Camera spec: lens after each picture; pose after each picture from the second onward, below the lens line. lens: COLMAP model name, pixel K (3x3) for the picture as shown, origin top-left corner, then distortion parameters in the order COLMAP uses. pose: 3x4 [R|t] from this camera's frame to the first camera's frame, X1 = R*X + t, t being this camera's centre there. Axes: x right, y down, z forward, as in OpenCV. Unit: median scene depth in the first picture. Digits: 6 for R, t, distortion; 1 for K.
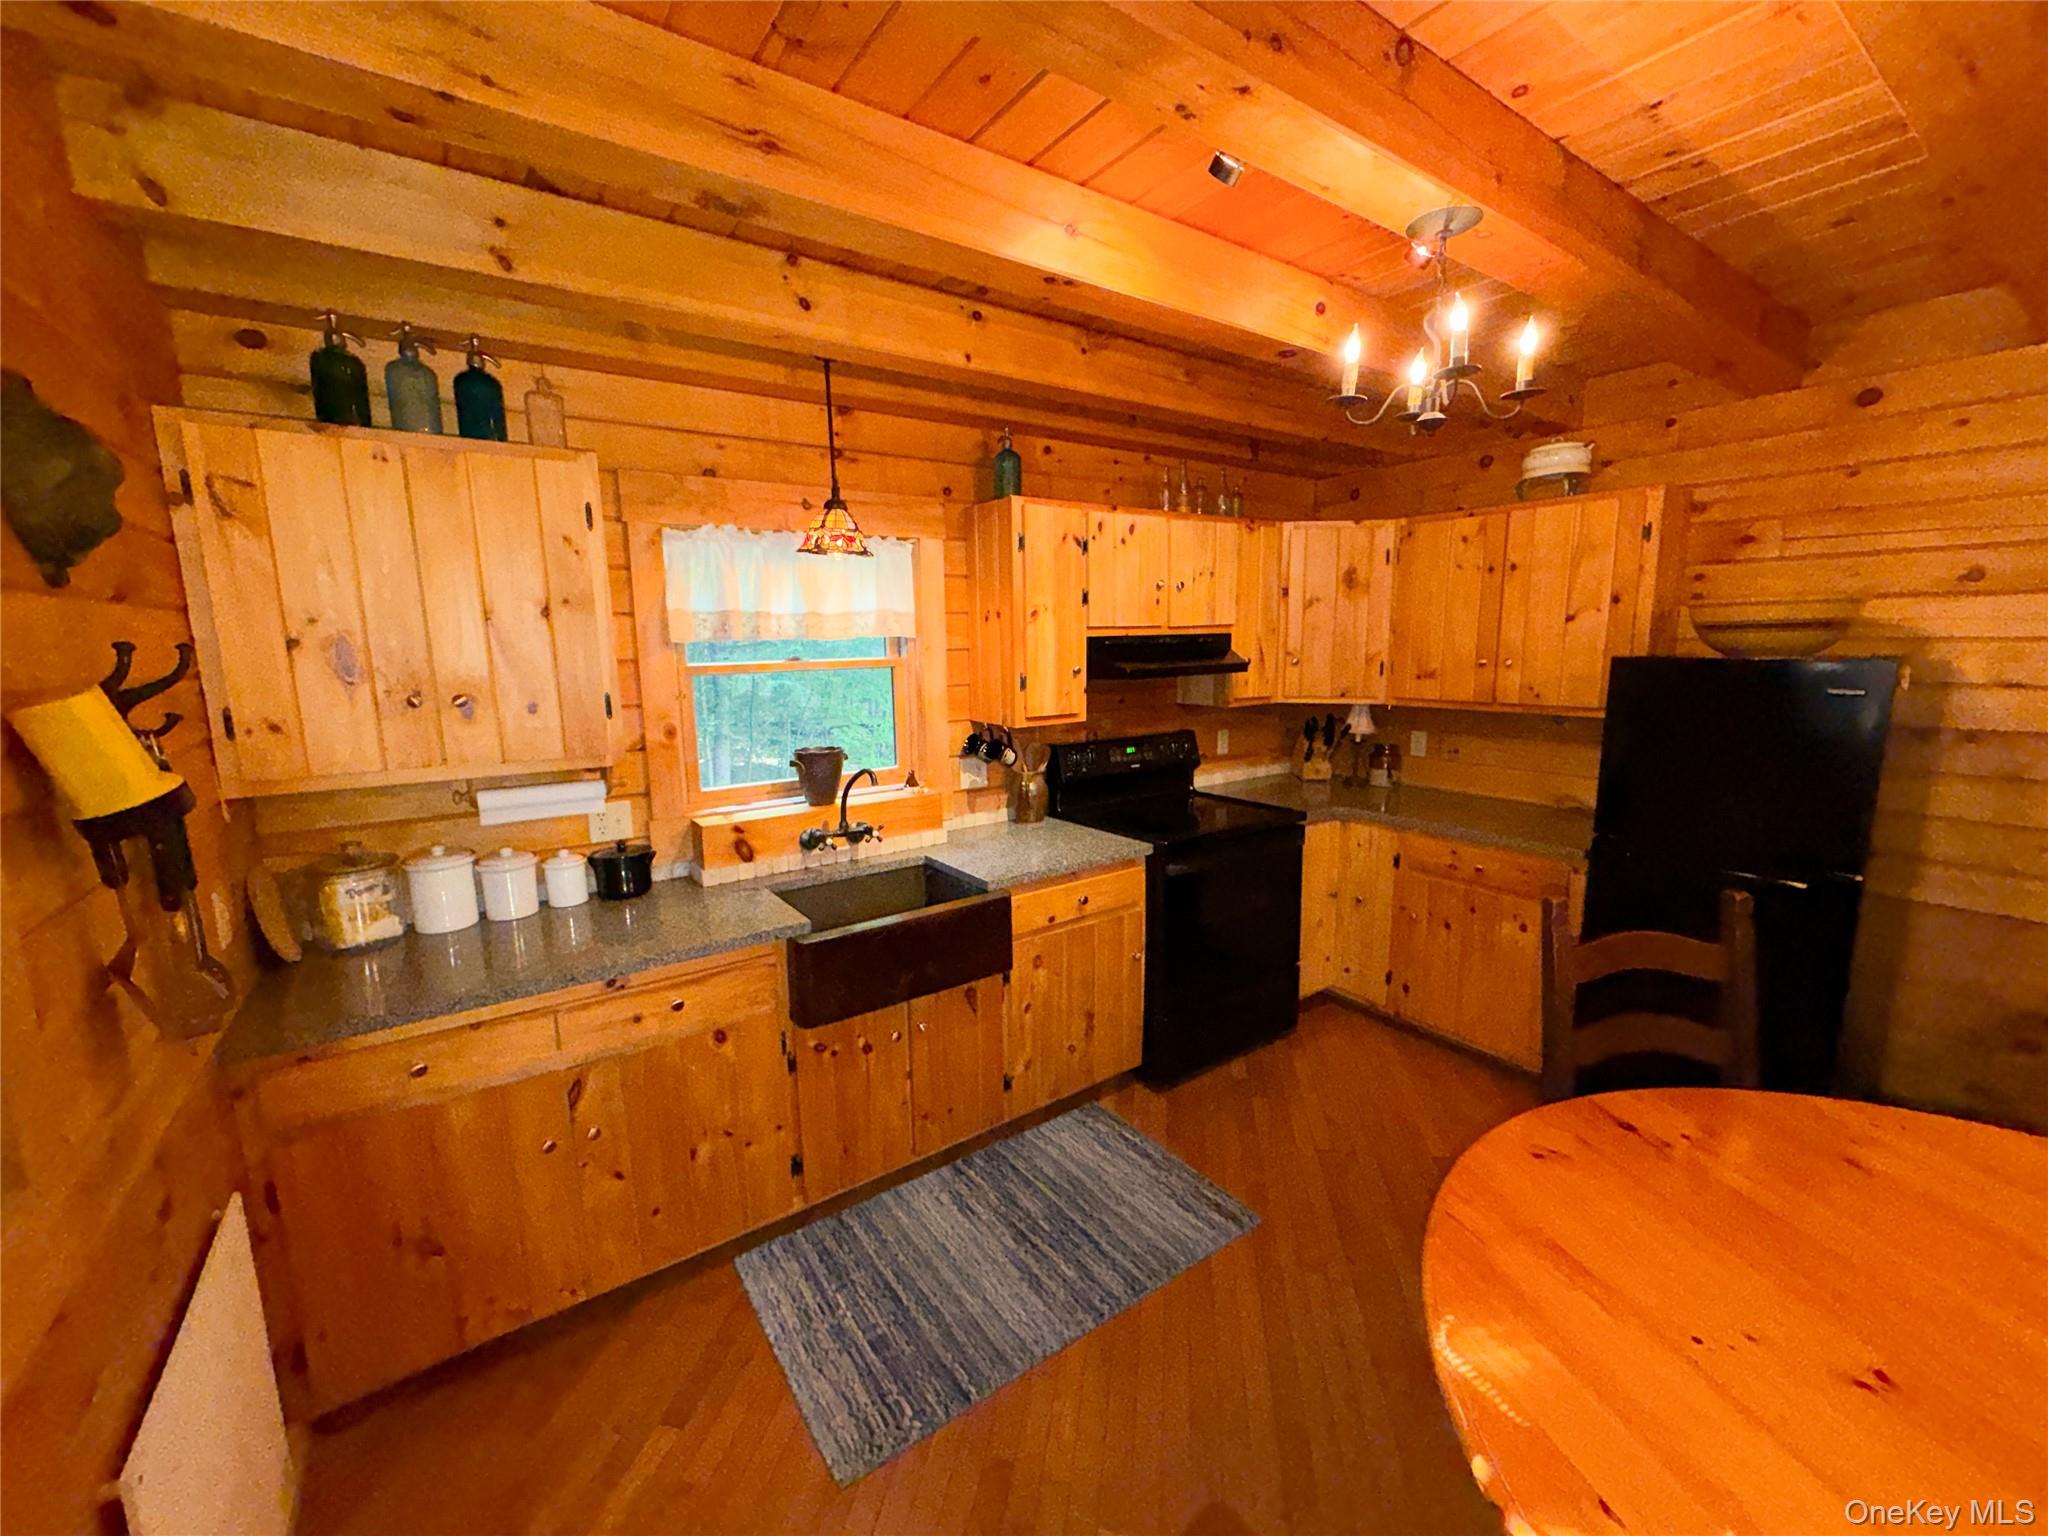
lens RADIAL K [[817.0, 0, 1017.5], [0, 817.0, 769.5], [0, 0, 1]] dist [0.000484, 0.000126]
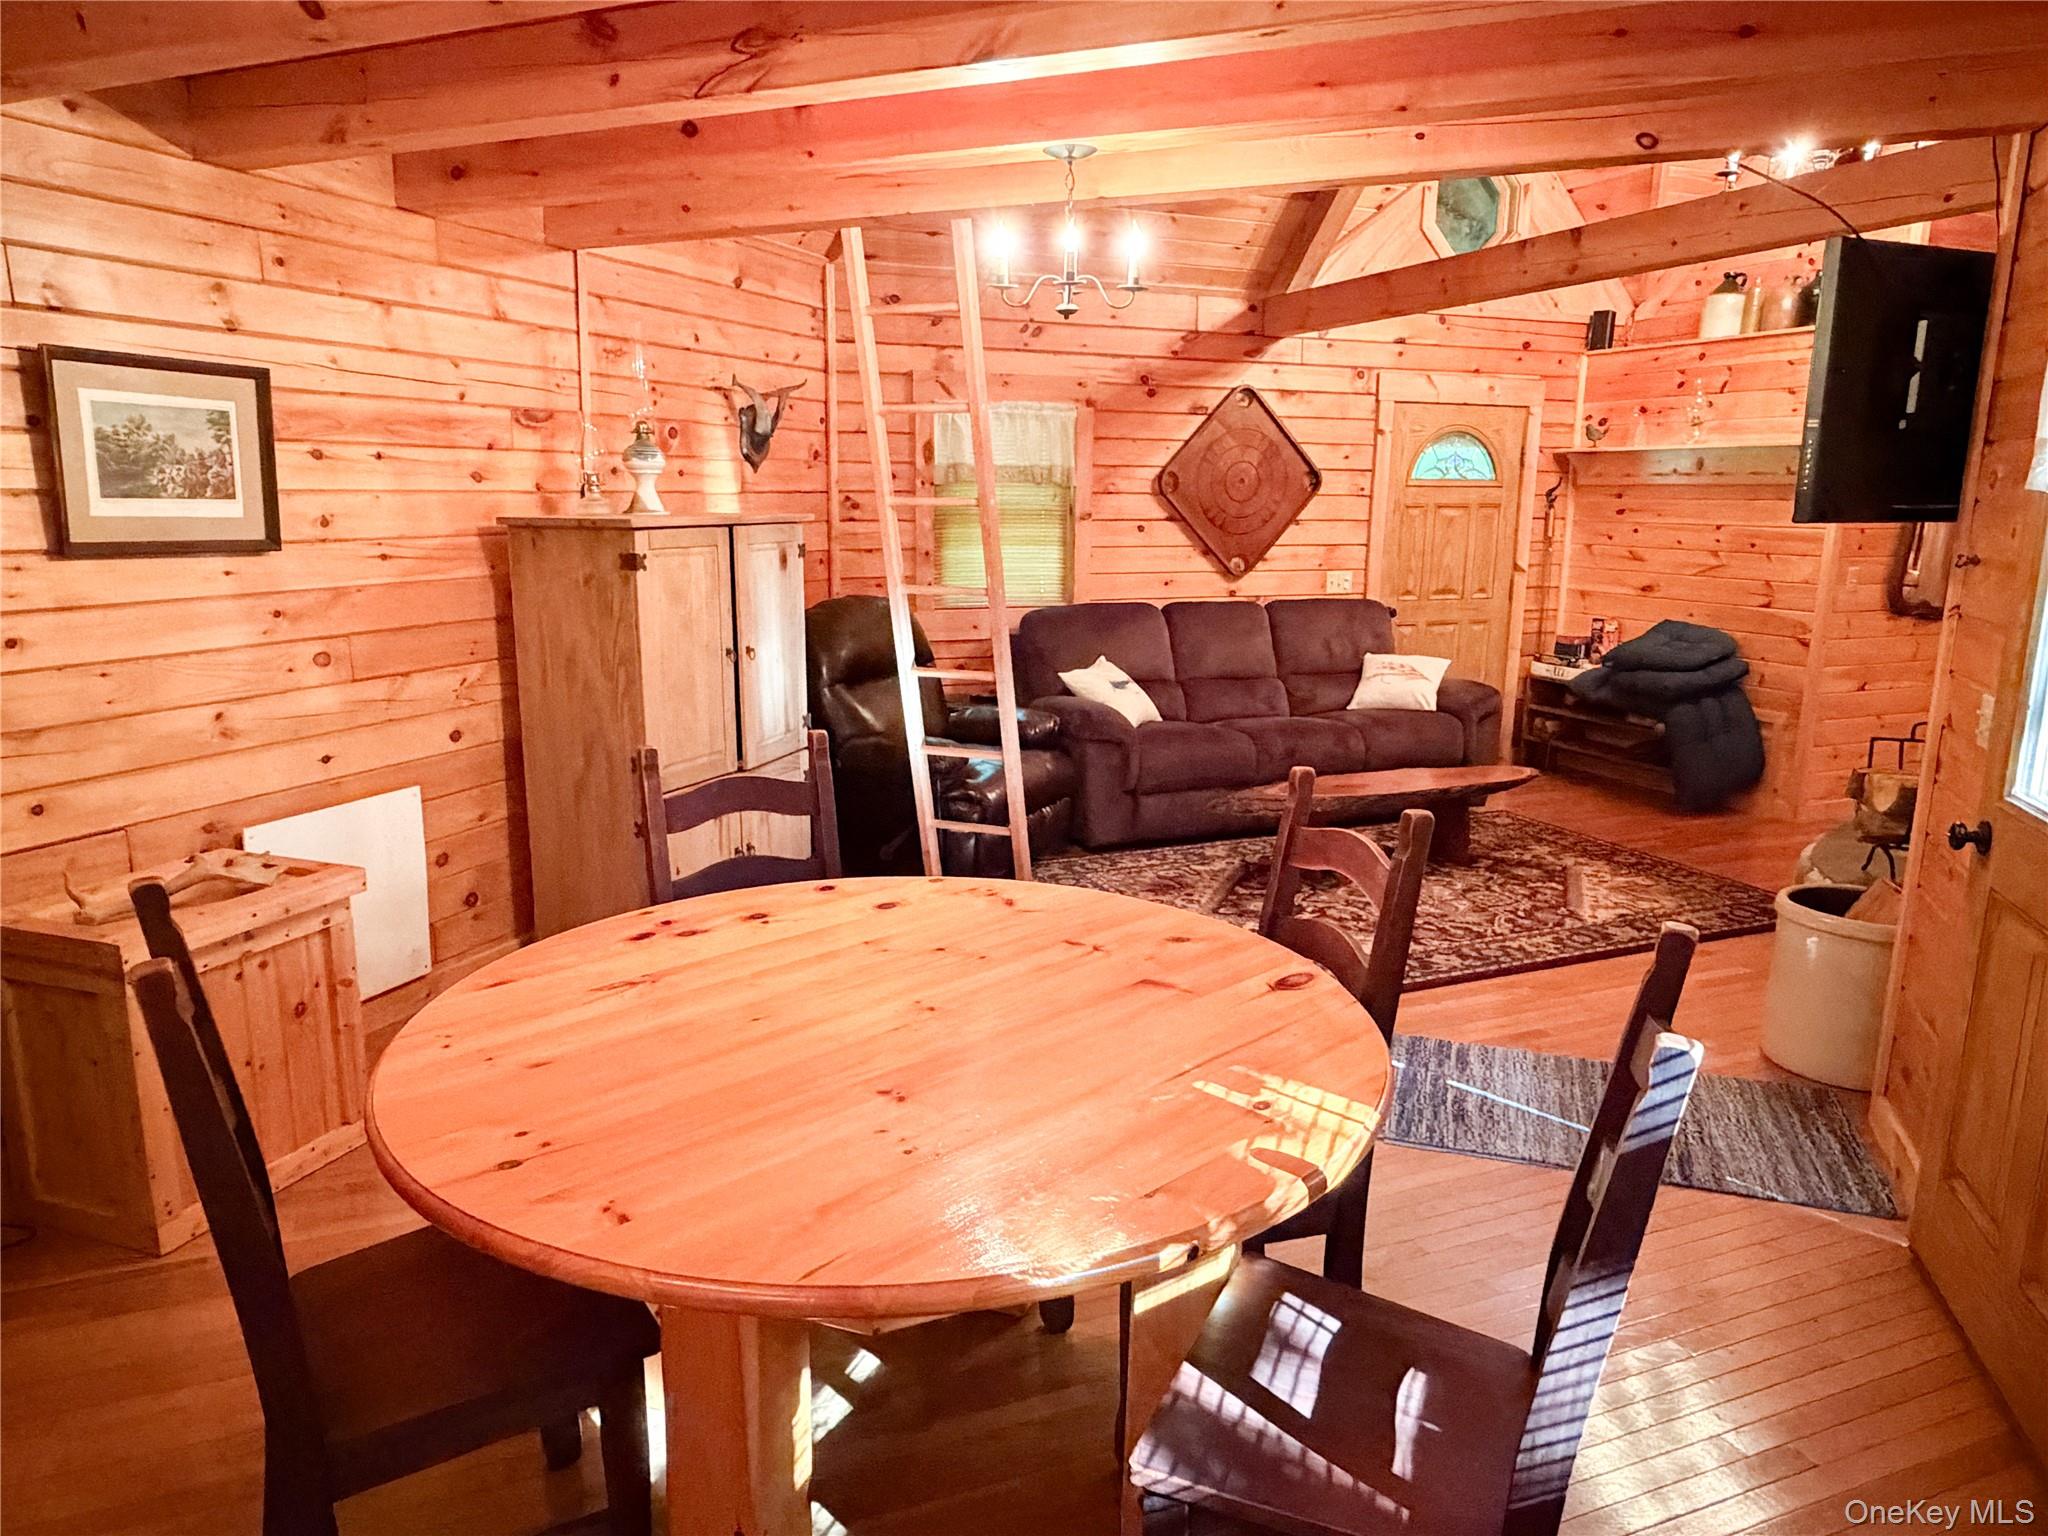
lens RADIAL K [[1345.6, 0, 1013.8], [0, 1345.6, 777.9], [0, 0, 1]] dist [-0.001609, 0.000524]
pose [[-0.536359, -0.165148, 0.827675, -0.189836], [0.139264, 0.949909, 0.279784, -0.070228], [-0.832421, 0.265330, -0.486493, 0.523090]]
